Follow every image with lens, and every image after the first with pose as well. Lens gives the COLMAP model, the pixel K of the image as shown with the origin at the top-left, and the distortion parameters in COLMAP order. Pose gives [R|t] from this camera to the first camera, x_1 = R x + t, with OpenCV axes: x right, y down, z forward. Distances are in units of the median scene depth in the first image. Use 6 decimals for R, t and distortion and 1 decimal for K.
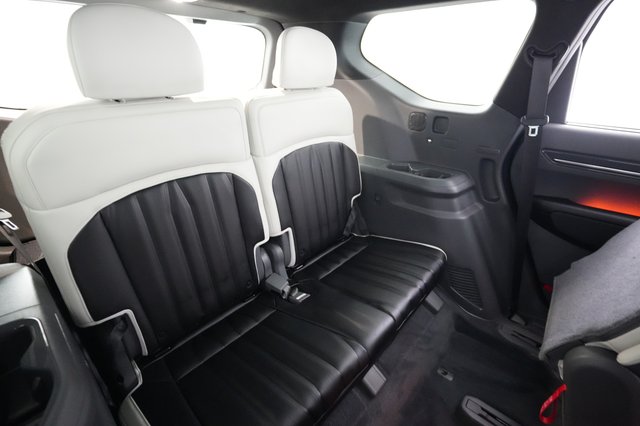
lens RADIAL K [[303.5, 0, 320.0], [0, 303.5, 213.0], [0, 0, 1]] dist [0.000089, -0.000049]
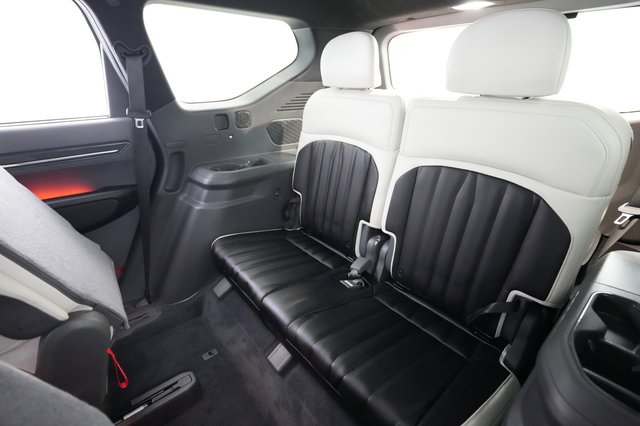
lens RADIAL K [[309.4, 0, 337.9], [0, 309.4, 211.8], [0, 0, 1]] dist [-0.000060, -0.000006]
pose [[-0.110301, 0.410414, -0.905204, 1.001405], [-0.436826, 0.798062, 0.415065, -0.436206], [0.892758, 0.441199, 0.091252, 0.929872]]
